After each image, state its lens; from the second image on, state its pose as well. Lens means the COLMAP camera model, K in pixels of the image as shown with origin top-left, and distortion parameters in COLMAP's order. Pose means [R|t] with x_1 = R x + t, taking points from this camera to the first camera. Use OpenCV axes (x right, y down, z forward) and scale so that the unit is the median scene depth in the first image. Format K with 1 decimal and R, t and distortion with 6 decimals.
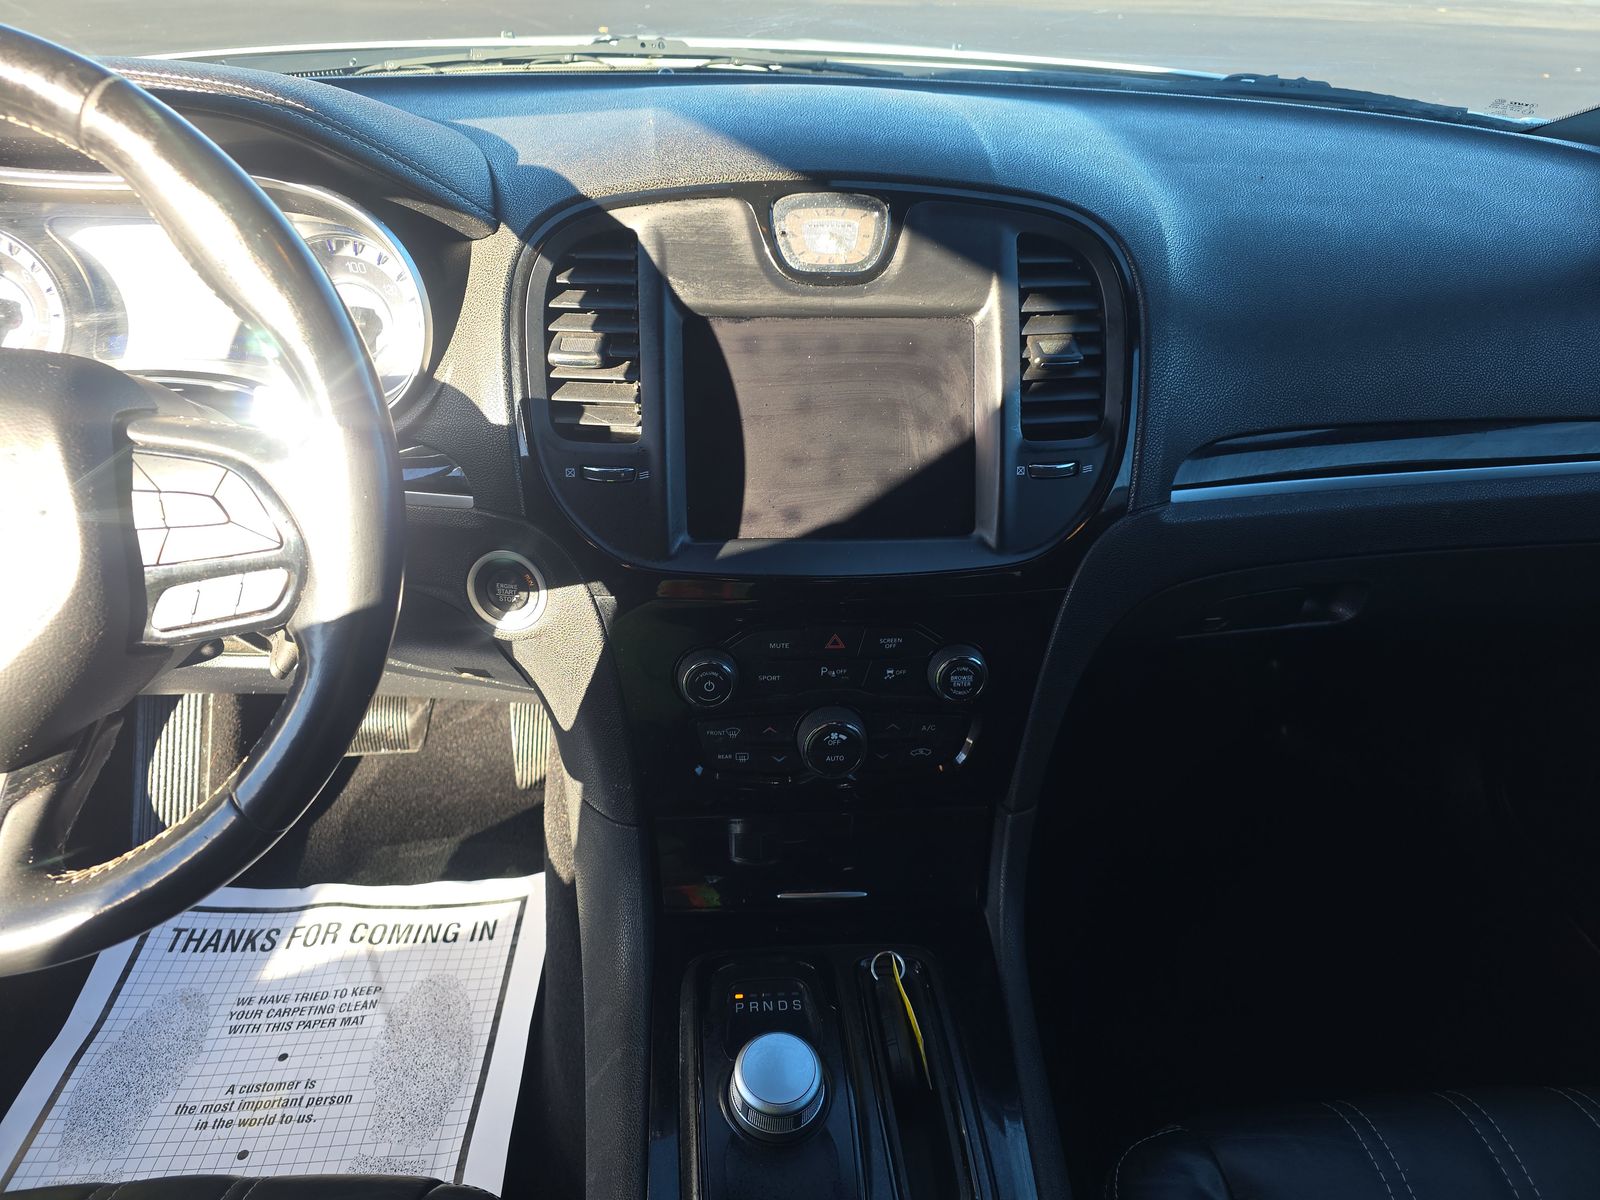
lens RADIAL K [[1086.1, 0, 800.0], [0, 1086.1, 600.0], [0, 0, 1]] dist [-0.040488, 0.001326]
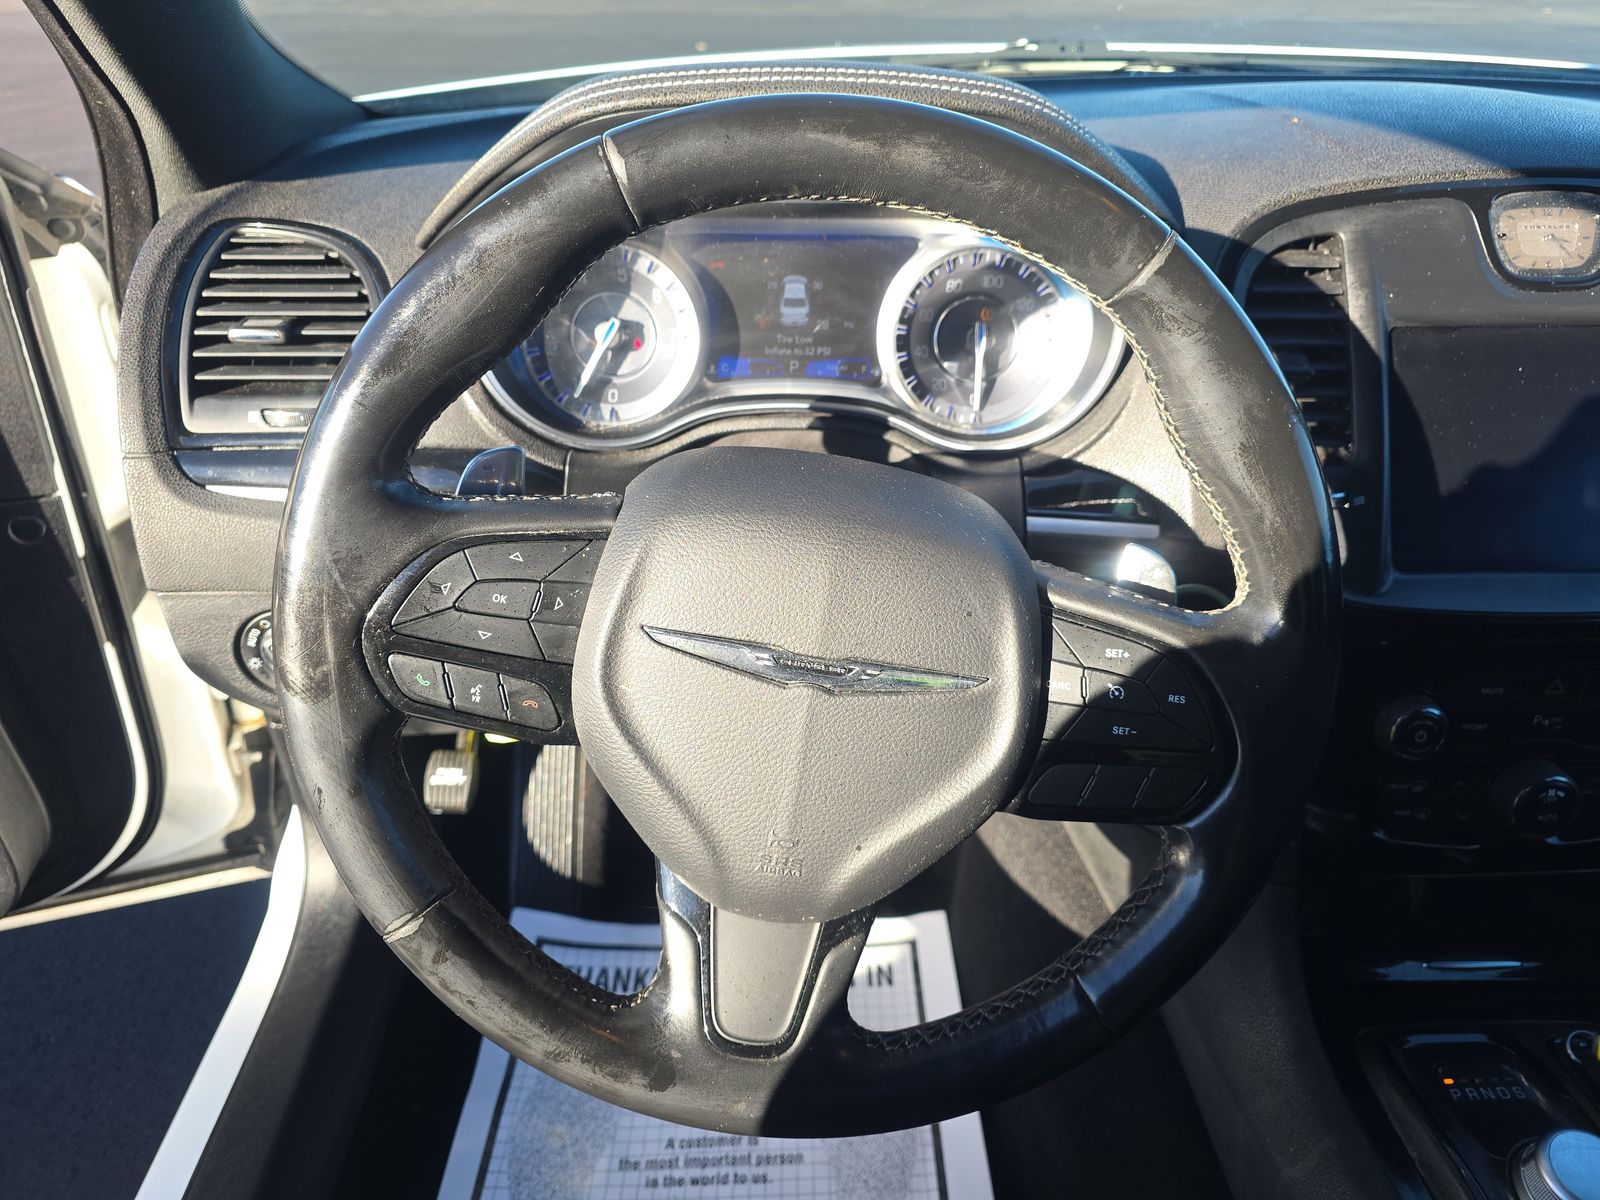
lens RADIAL K [[1084.0, 0, 800.0], [0, 1084.0, 600.0], [0, 0, 1]] dist [0.002256, -0.040107]
pose [[0.995658, -0.001607, -0.093078, -0.337702], [-0.000019, 0.999847, -0.017464, -0.012004], [0.093092, 0.017390, 0.995506, 0.036499]]
